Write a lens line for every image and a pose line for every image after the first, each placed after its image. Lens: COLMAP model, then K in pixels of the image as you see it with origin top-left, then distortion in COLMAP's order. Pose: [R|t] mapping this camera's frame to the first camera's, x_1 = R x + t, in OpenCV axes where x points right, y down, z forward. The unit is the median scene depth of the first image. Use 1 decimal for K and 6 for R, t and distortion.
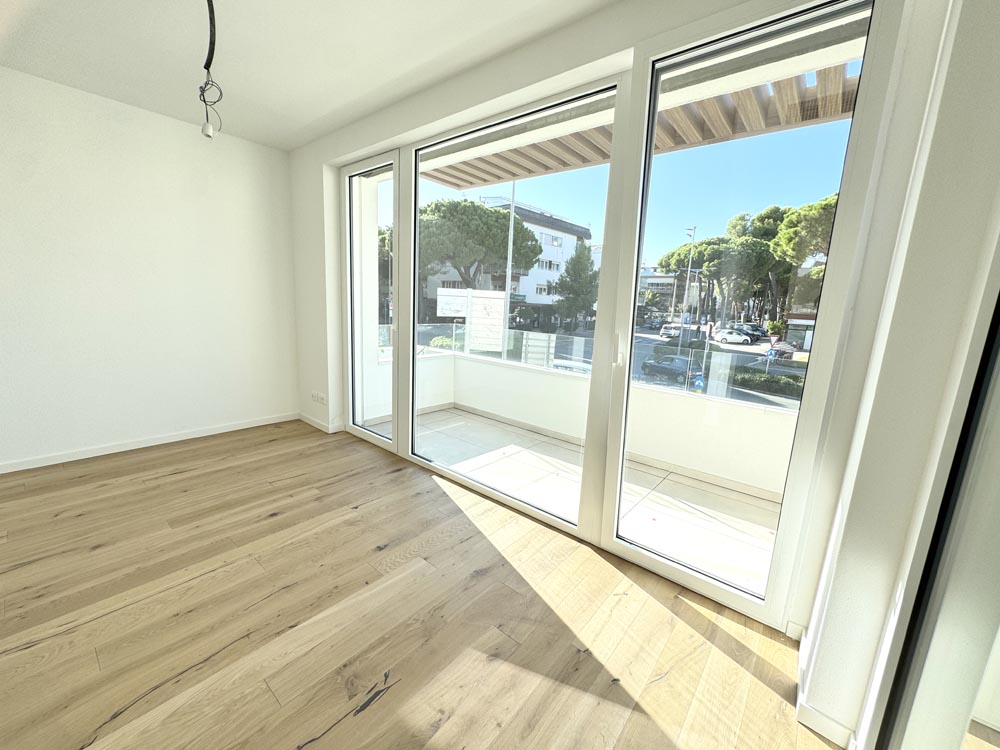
lens RADIAL K [[398.3, 0, 498.3], [0, 398.3, 375.6], [0, 0, 1]] dist [-0.002306, 0.000300]
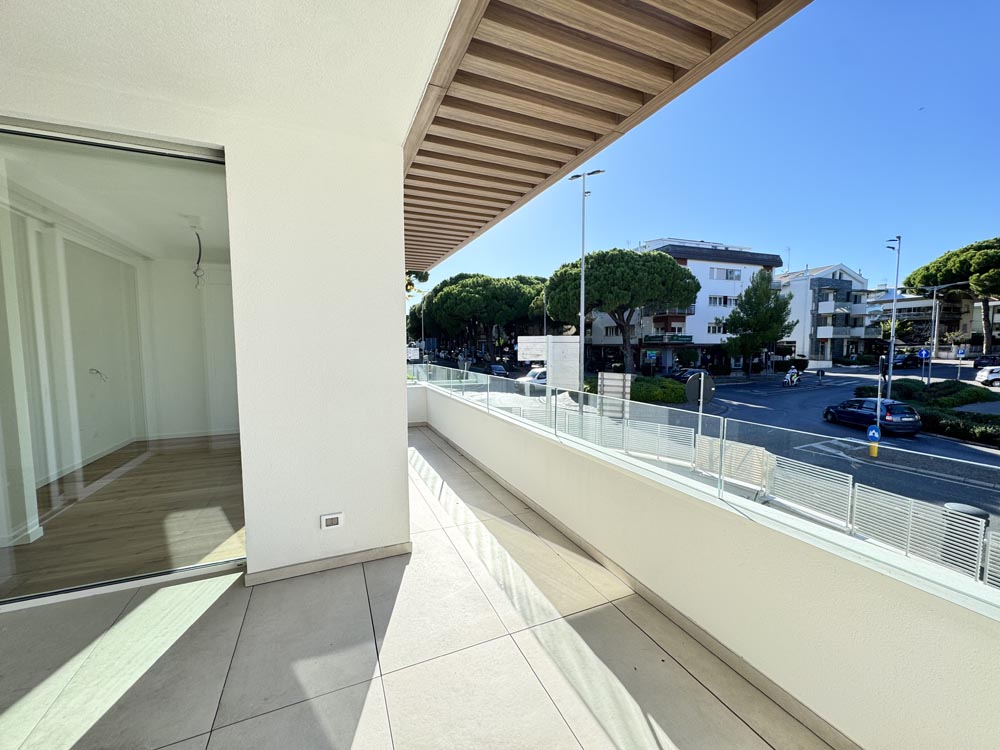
lens RADIAL K [[398.3, 0, 498.3], [0, 398.3, 375.6], [0, 0, 1]] dist [-0.002306, 0.000300]
pose [[0.892616, -0.021363, -0.450311, 0.958794], [-0.031392, 0.993507, -0.109358, 0.066508], [0.449724, 0.111751, 0.886149, -0.124057]]
